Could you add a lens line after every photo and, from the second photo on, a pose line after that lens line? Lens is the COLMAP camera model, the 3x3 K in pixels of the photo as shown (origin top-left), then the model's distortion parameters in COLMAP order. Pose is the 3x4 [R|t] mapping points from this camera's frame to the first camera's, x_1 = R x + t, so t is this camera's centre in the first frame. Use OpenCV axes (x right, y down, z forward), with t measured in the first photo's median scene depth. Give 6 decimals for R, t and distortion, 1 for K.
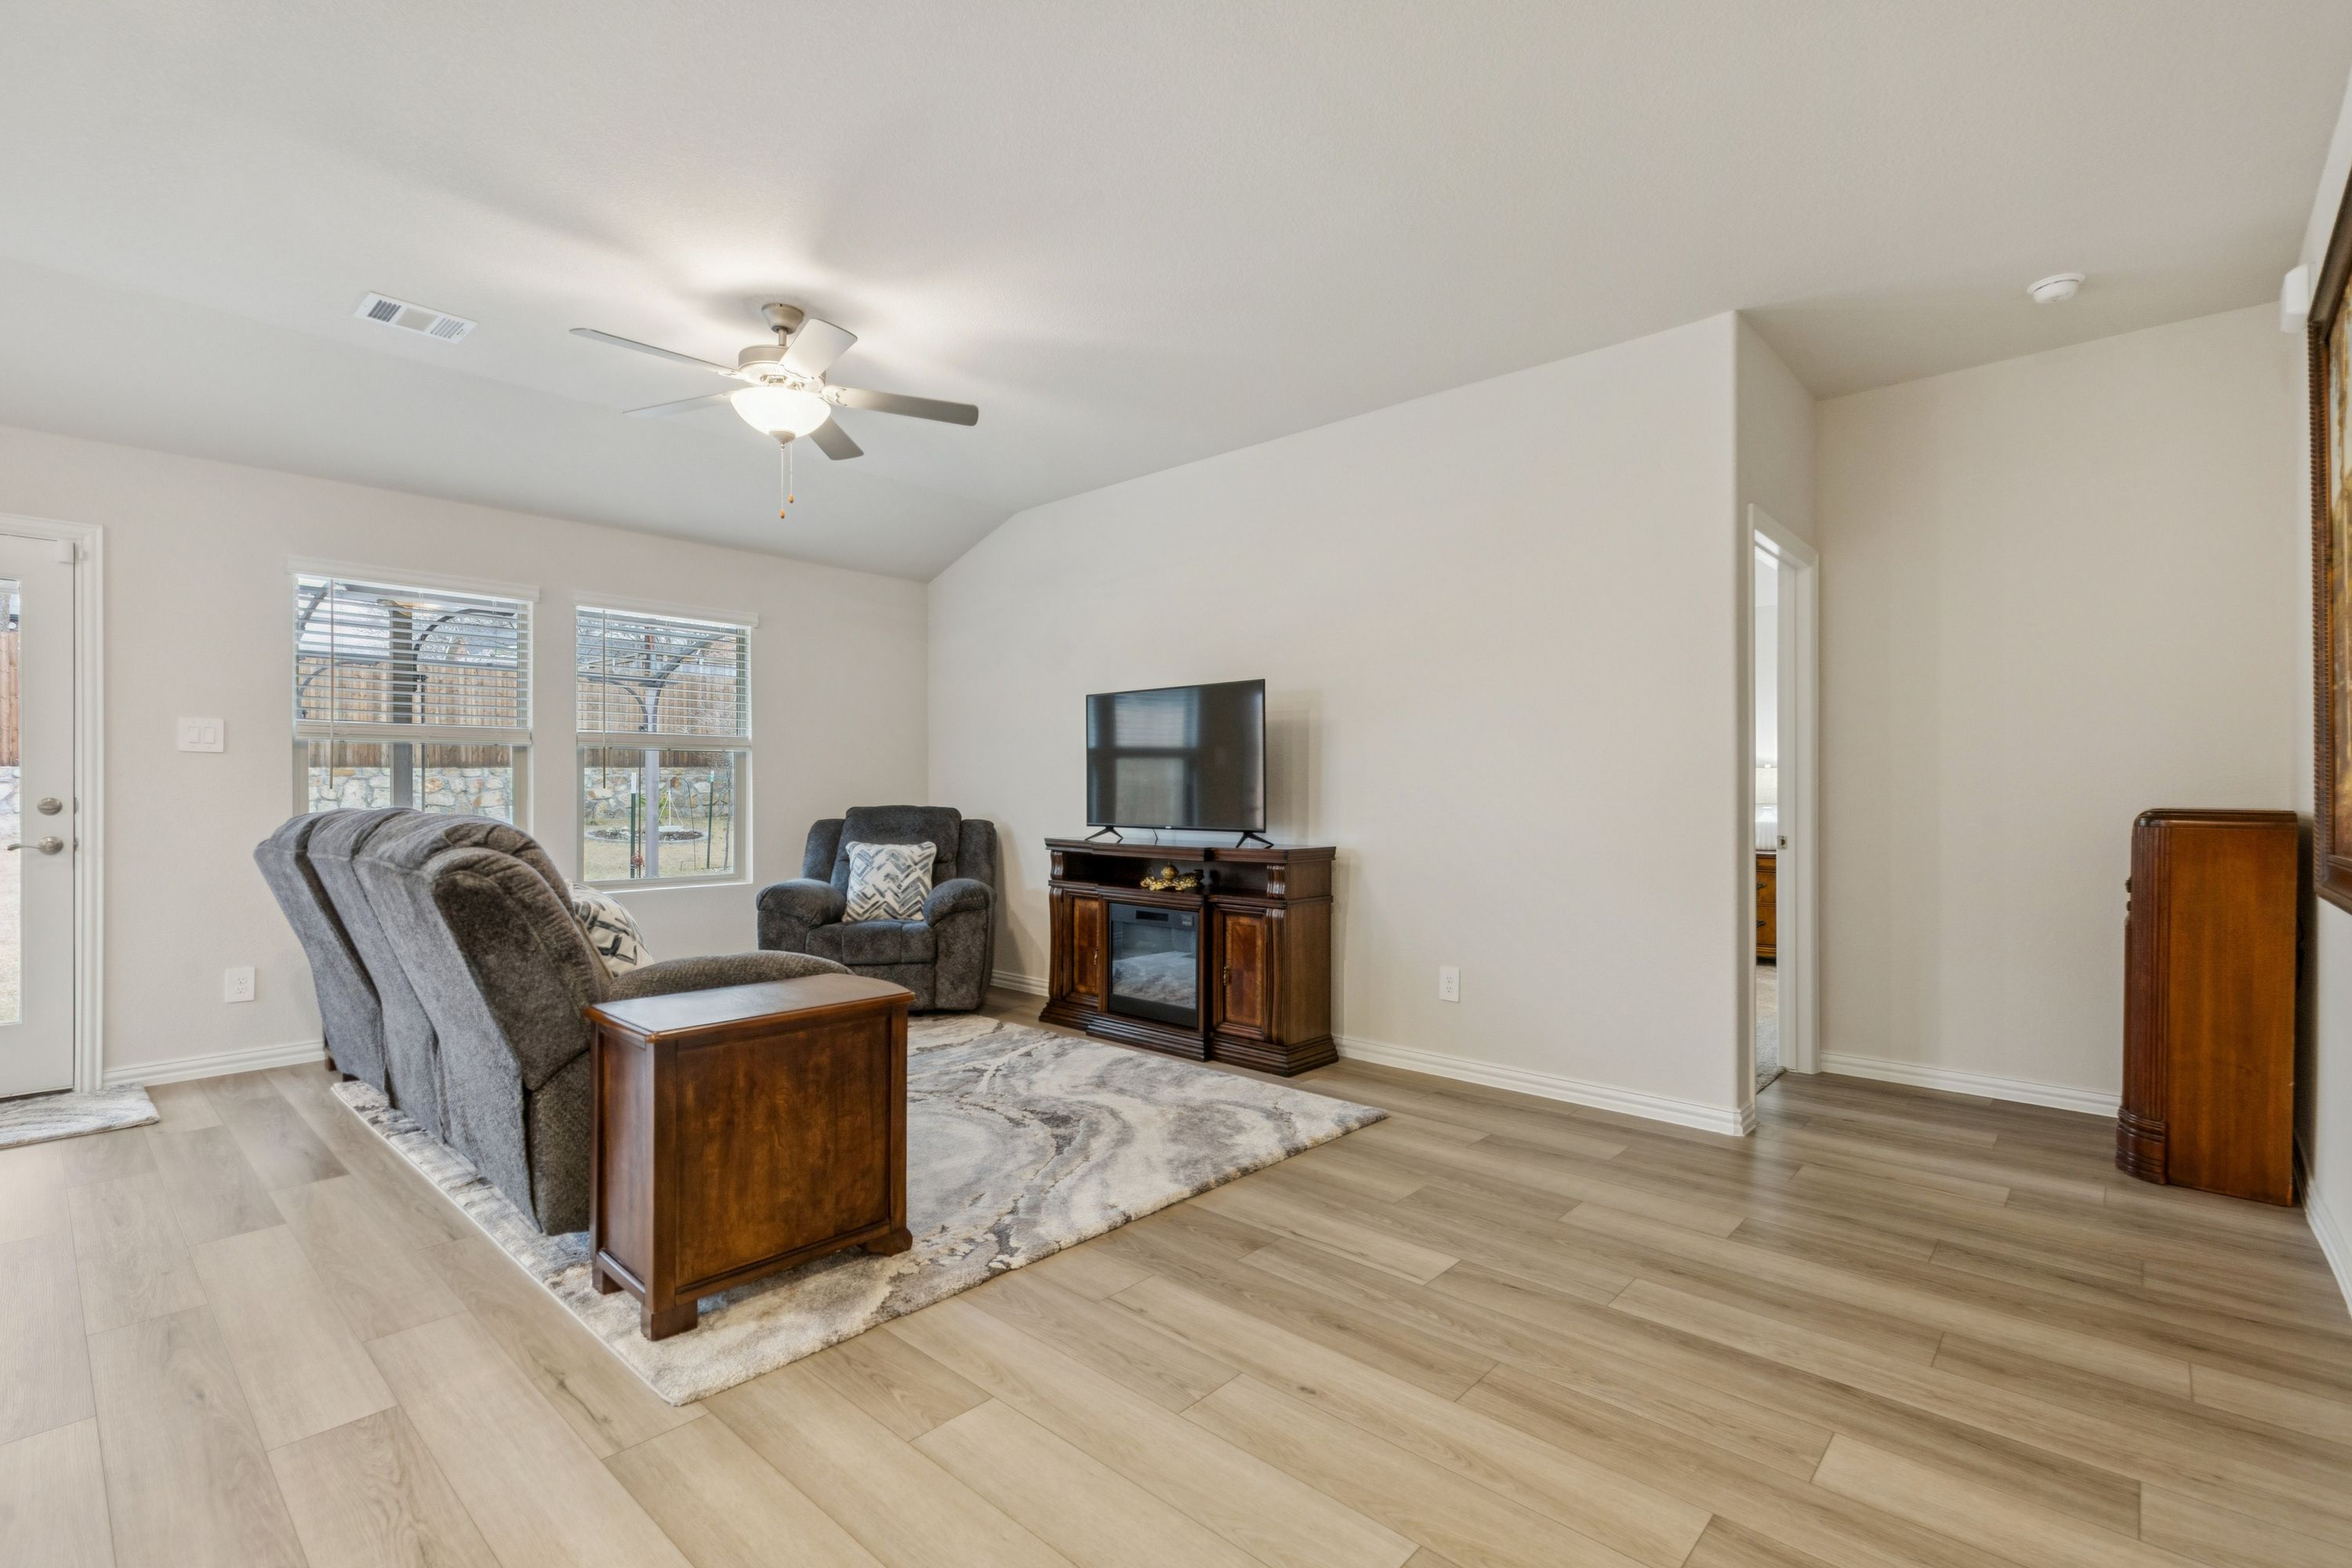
lens RADIAL K [[1062.9, 0, 1166.8], [0, 1062.9, 795.3], [0, 0, 1]] dist [0.004430, -0.001667]
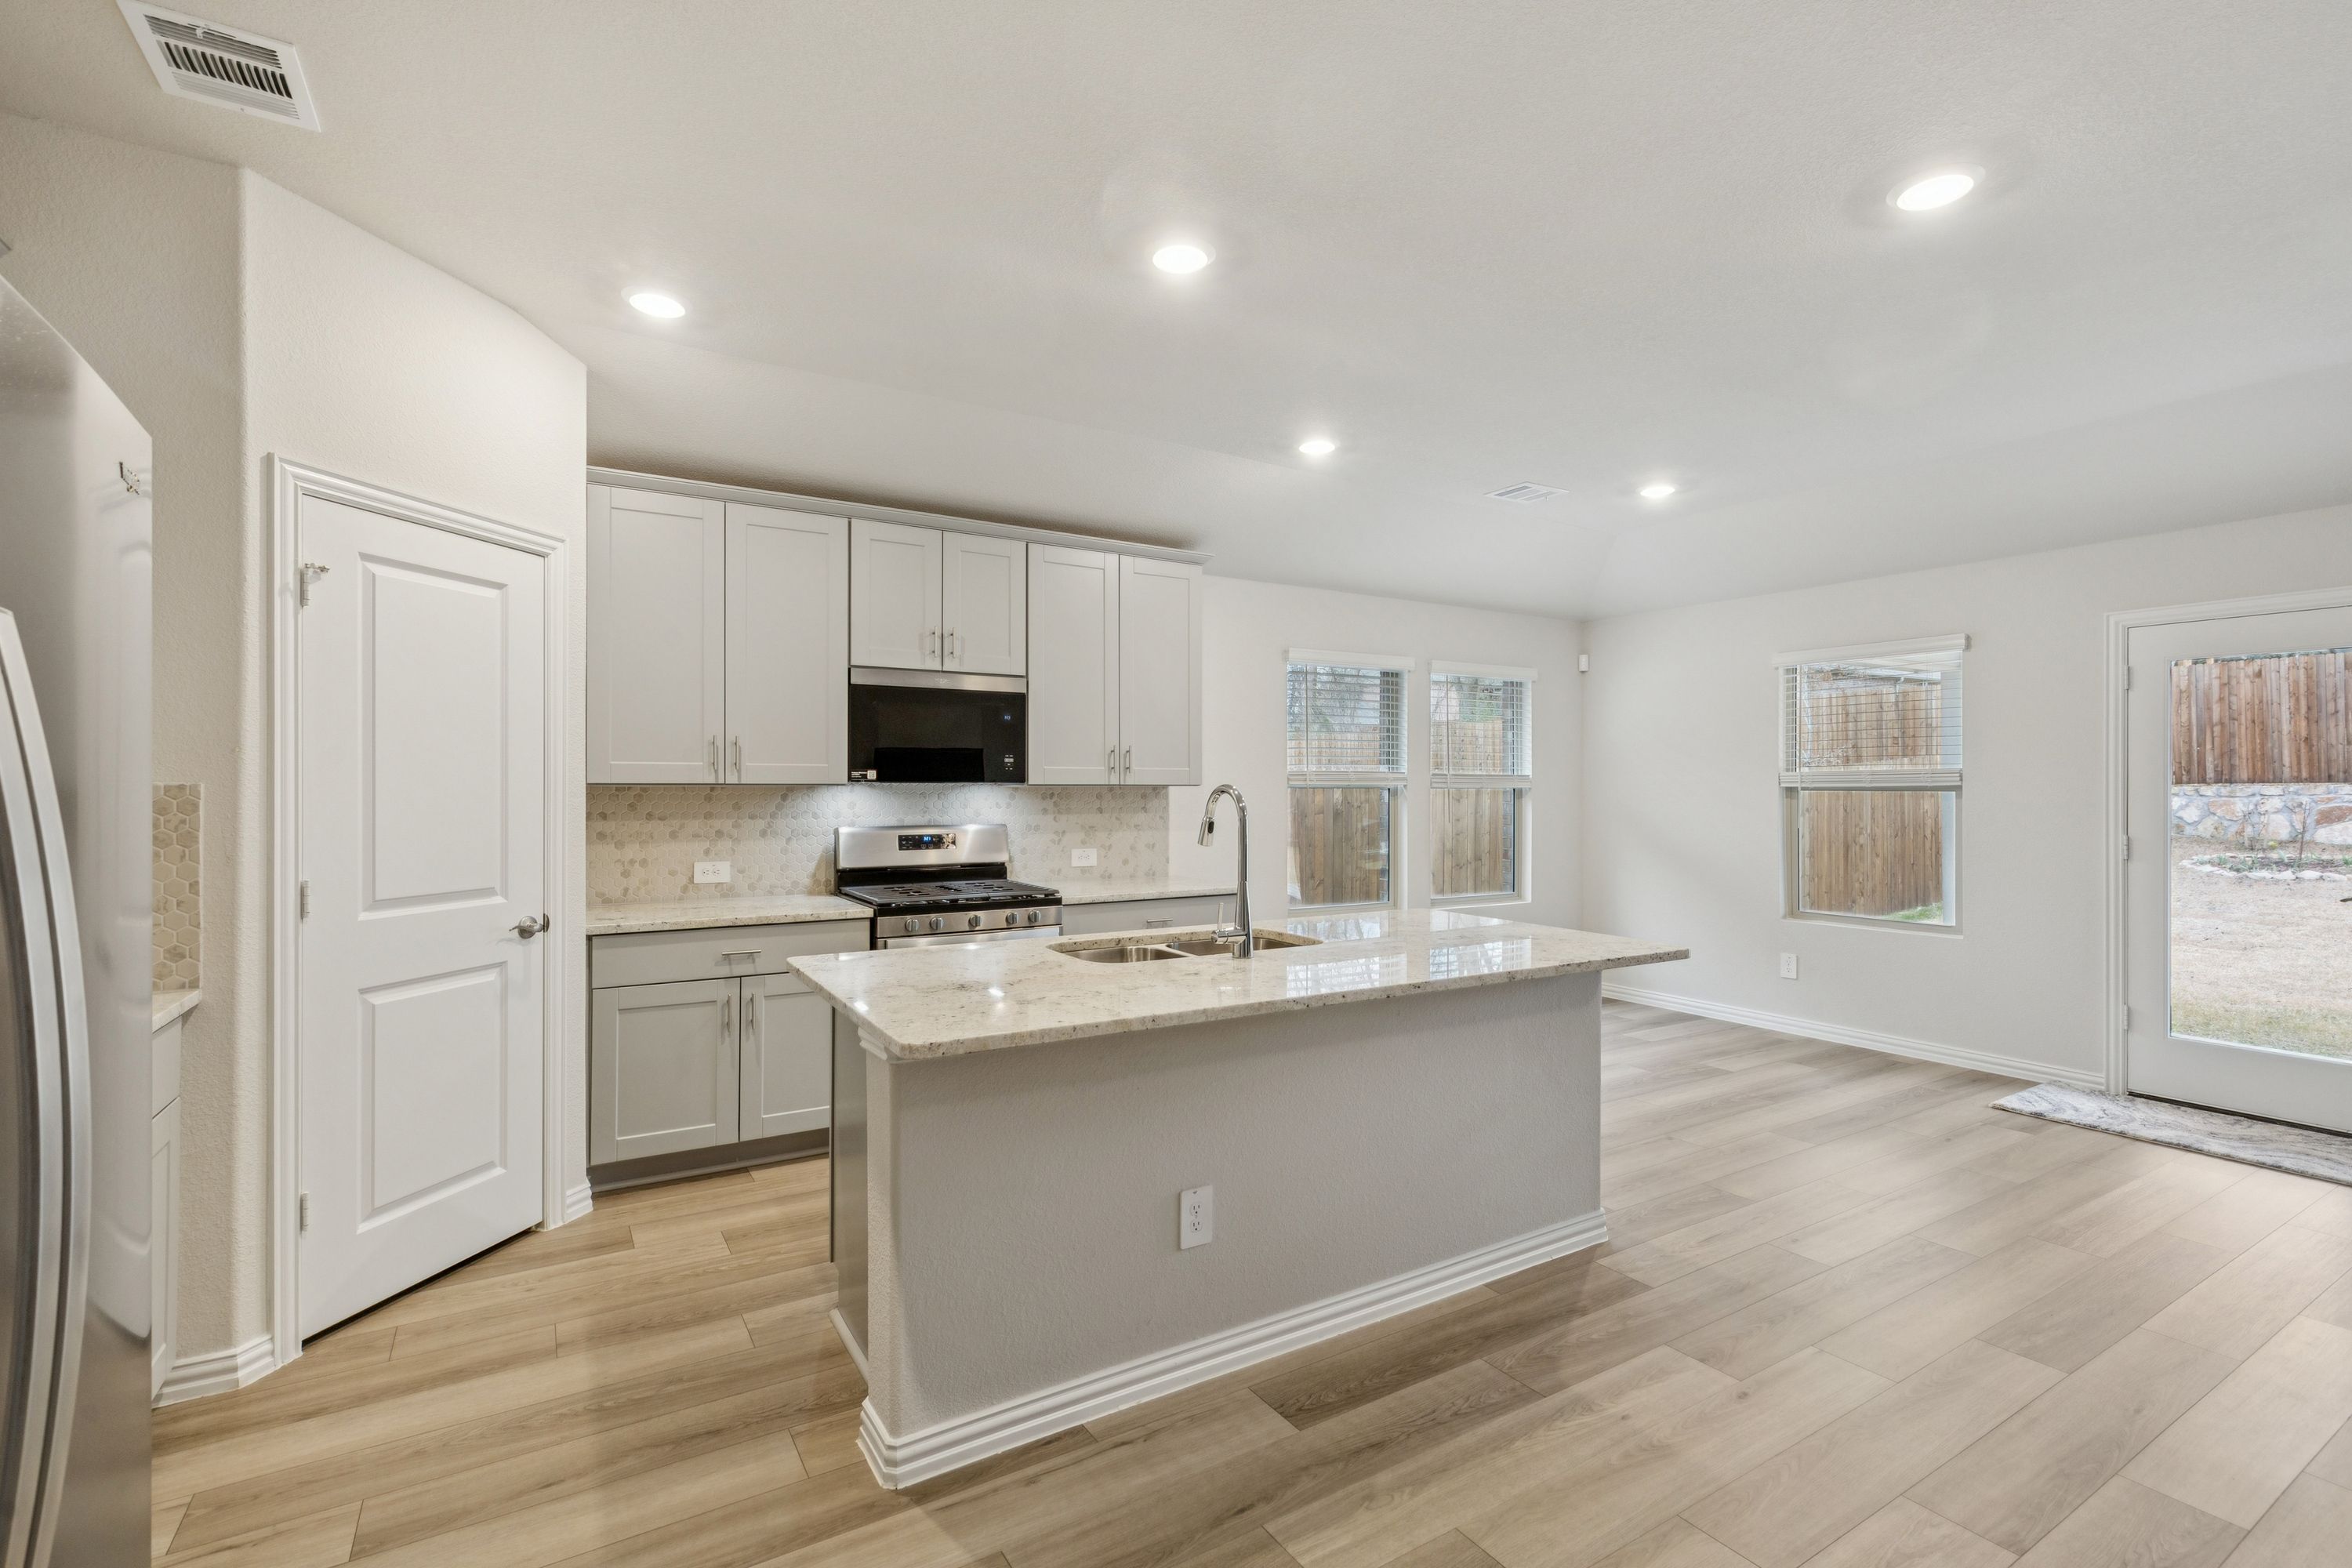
lens RADIAL K [[1062.9, 0, 1166.7], [0, 1062.9, 779.1], [0, 0, 1]] dist [0.004430, -0.001667]
pose [[-0.270152, -0.007226, -0.962791, 0.261742], [-0.005295, 0.999968, -0.006019, -0.057812], [0.962803, 0.003472, -0.270182, 0.155671]]
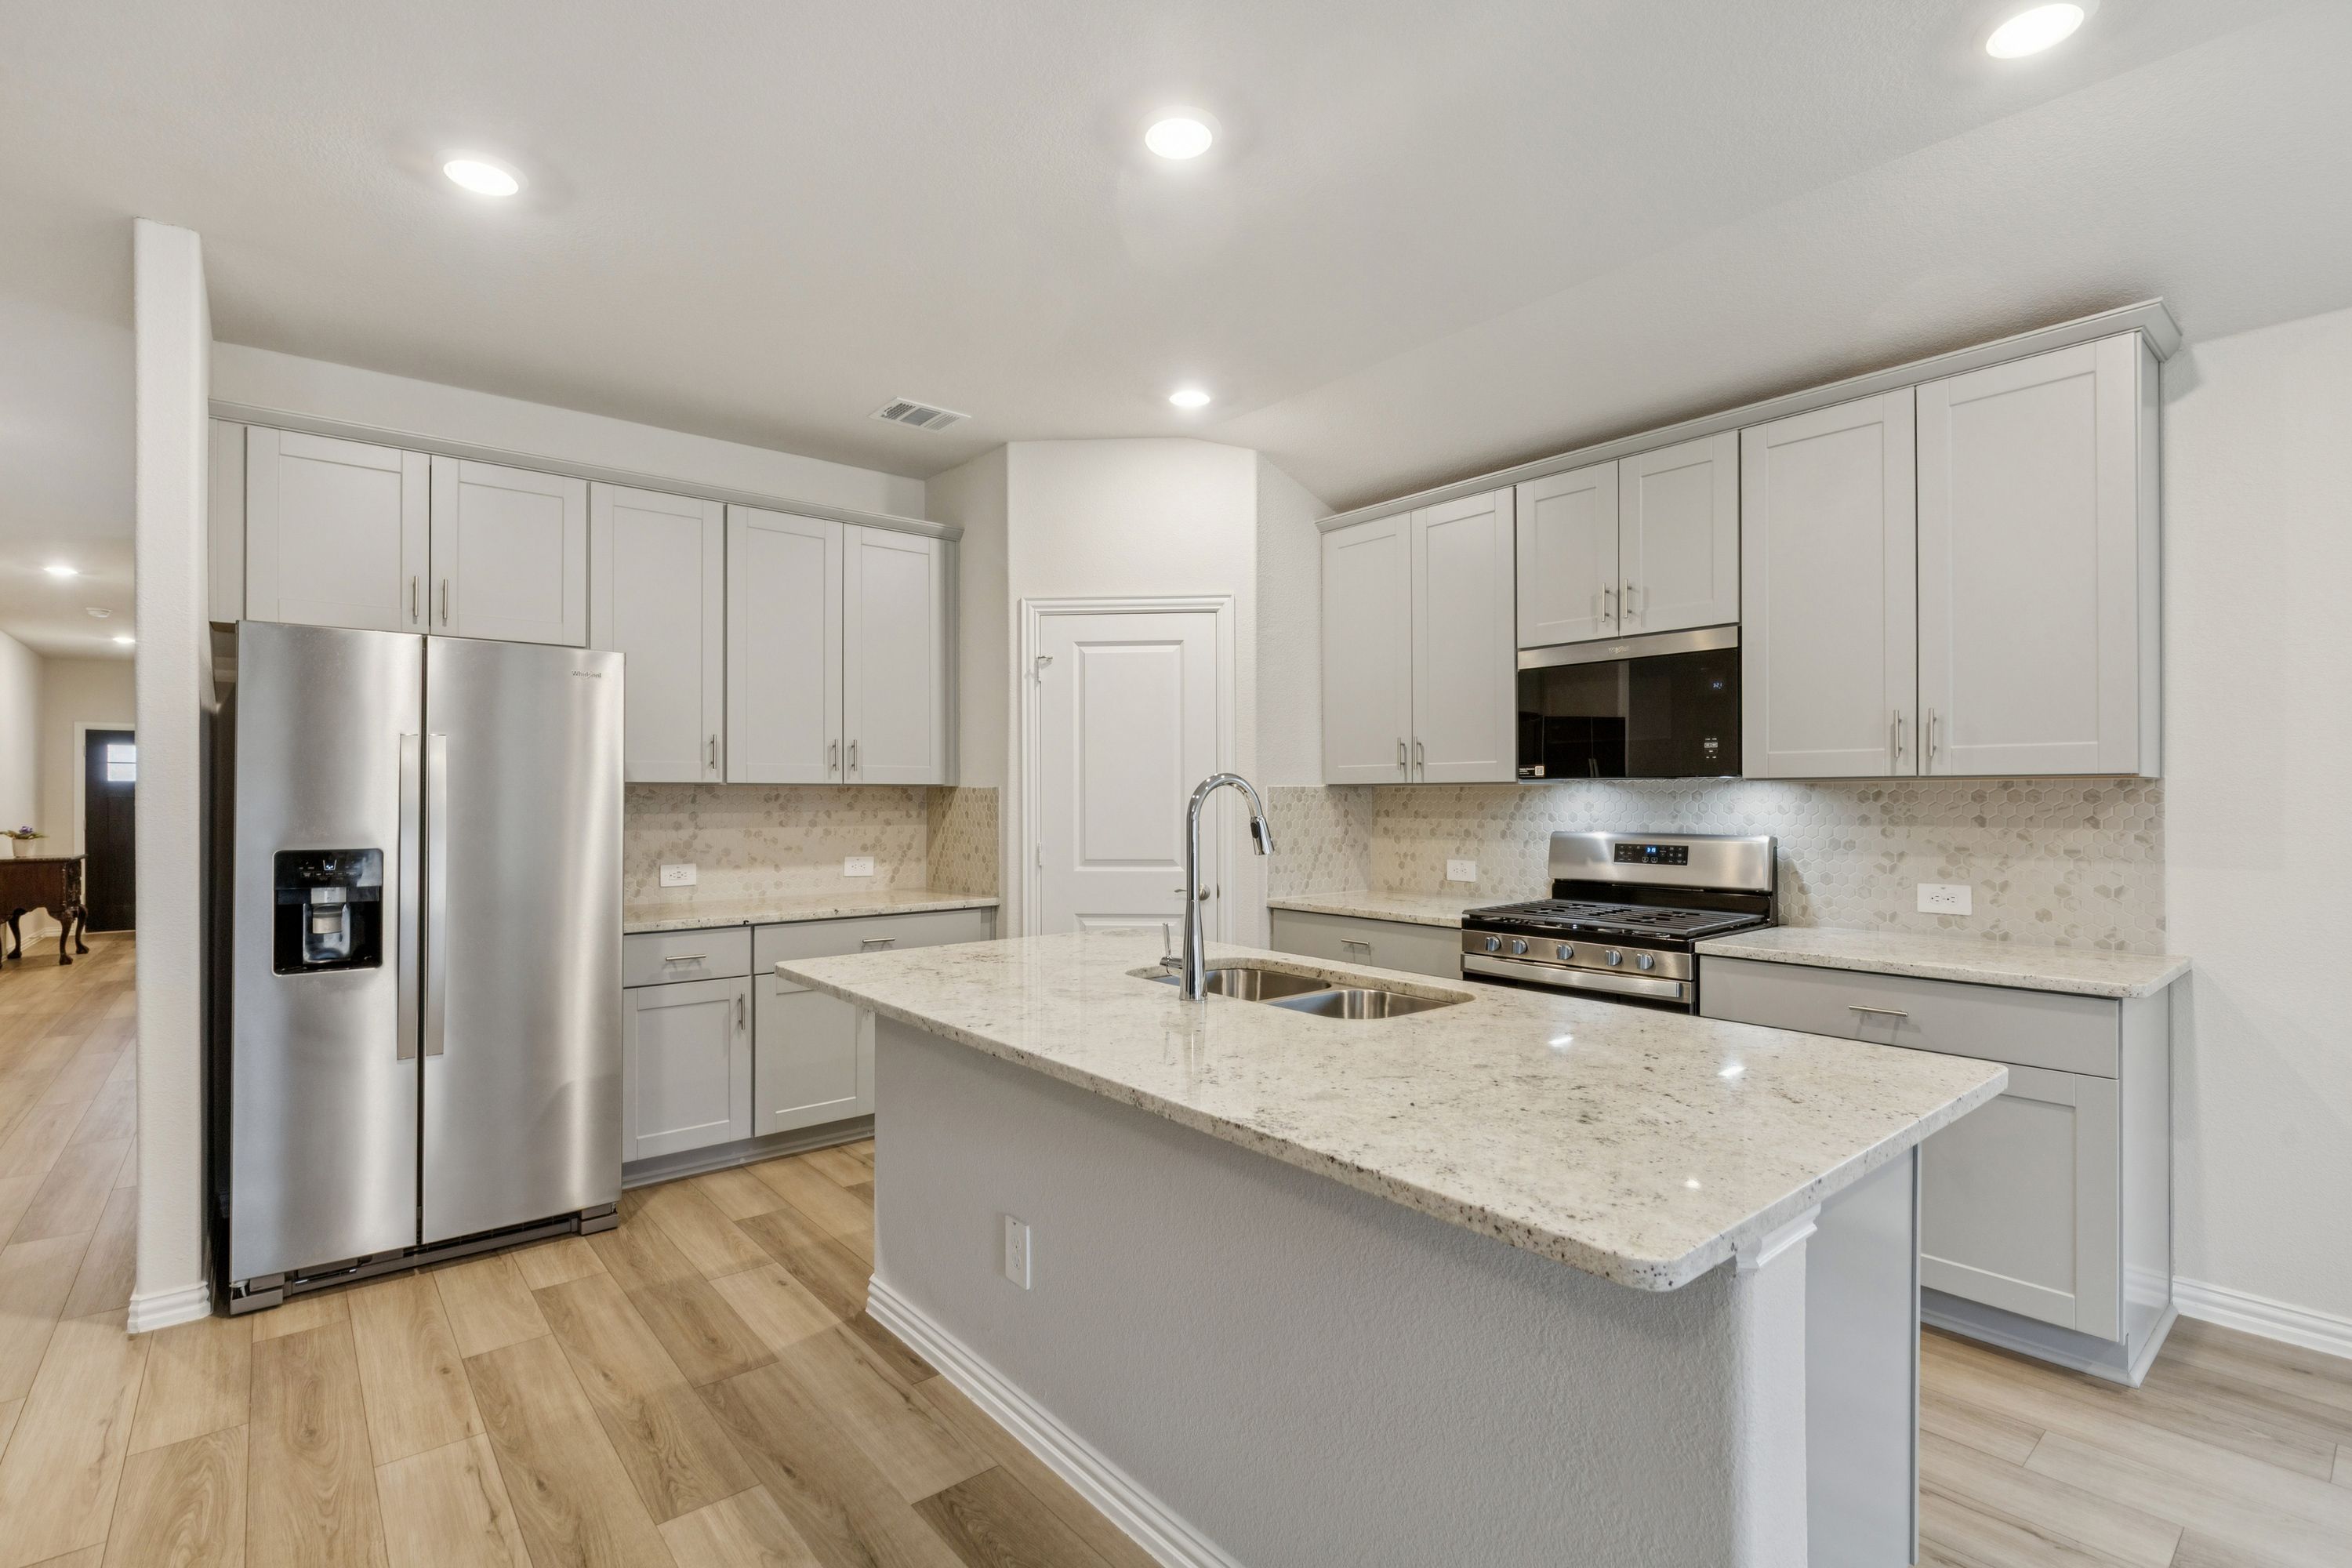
lens RADIAL K [[1062.9, 0, 1189.7], [0, 1062.9, 804.2], [0, 0, 1]] dist [0.004430, -0.001667]
pose [[-0.993527, 0.000868, 0.113591, -0.521748], [0.001960, 0.999953, 0.009501, -0.047053], [-0.113578, 0.009662, -0.993482, 0.563436]]
